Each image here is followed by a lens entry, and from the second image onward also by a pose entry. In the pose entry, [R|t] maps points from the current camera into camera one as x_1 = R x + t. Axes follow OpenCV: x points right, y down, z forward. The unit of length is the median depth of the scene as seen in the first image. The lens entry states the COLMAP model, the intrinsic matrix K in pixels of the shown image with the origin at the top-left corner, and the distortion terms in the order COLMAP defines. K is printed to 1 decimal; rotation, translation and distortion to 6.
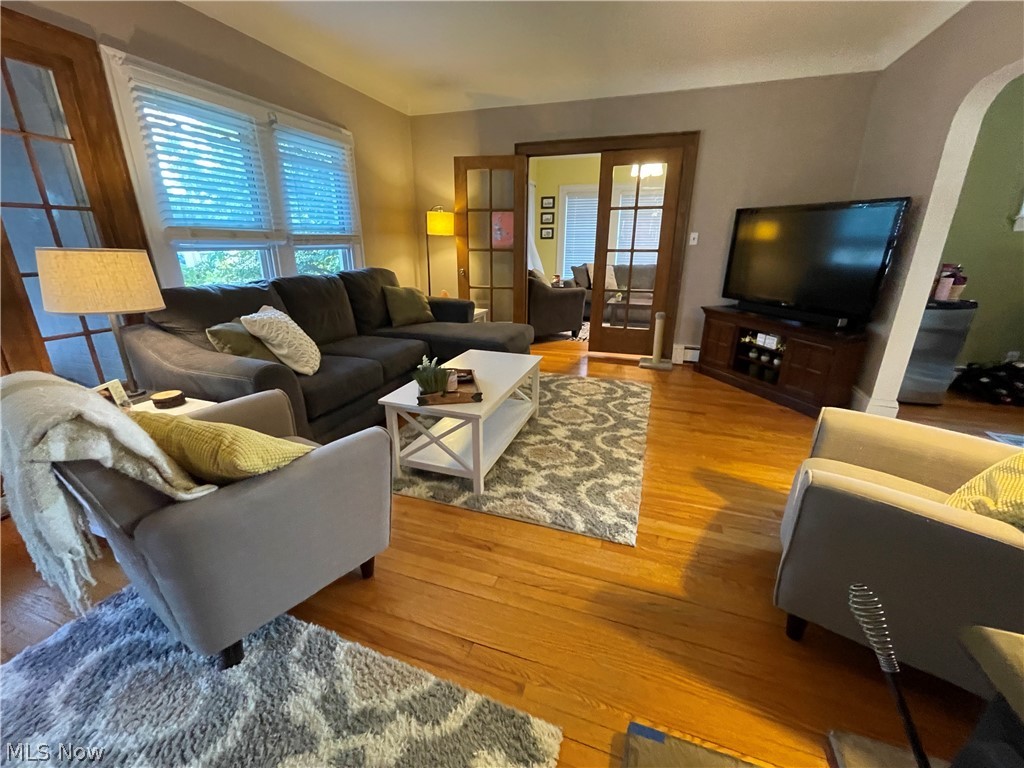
lens RADIAL K [[418.2, 0, 513.8], [0, 418.2, 383.5], [0, 0, 1]] dist [-0.003317, 0.001221]
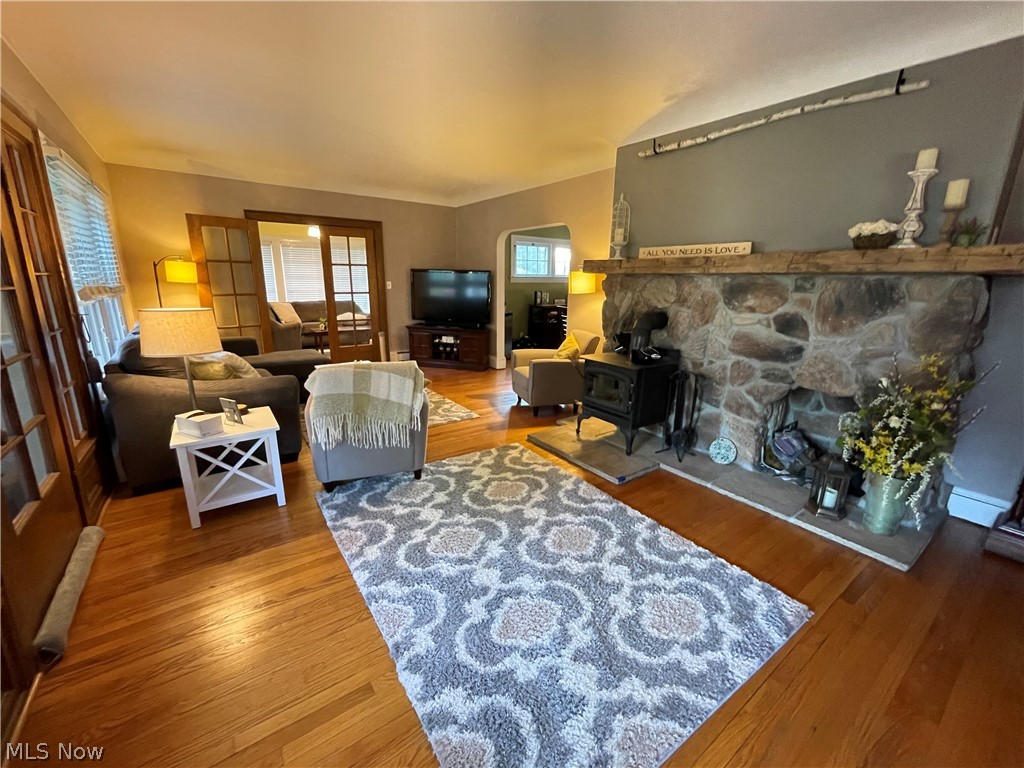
lens RADIAL K [[418.2, 0, 505.5], [0, 418.2, 384.6], [0, 0, 1]] dist [-0.003317, 0.001221]
pose [[0.584572, -0.194777, 0.787615, -0.689330], [0.248082, 0.967173, 0.055055, 0.050001], [-0.772484, 0.163209, 0.613703, -0.291053]]
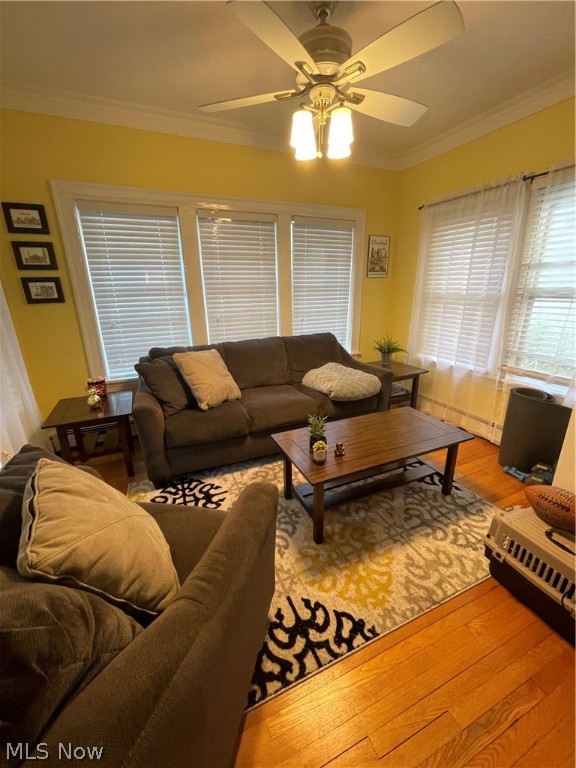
lens RADIAL K [[313.6, 0, 288.2], [0, 313.6, 384.5], [0, 0, 1]] dist [-0.003317, 0.001221]
pose [[0.732064, -0.223413, 0.643560, 0.065281], [0.238531, 0.968954, 0.065040, -0.431586], [-0.638111, 0.105896, 0.762627, 1.151021]]
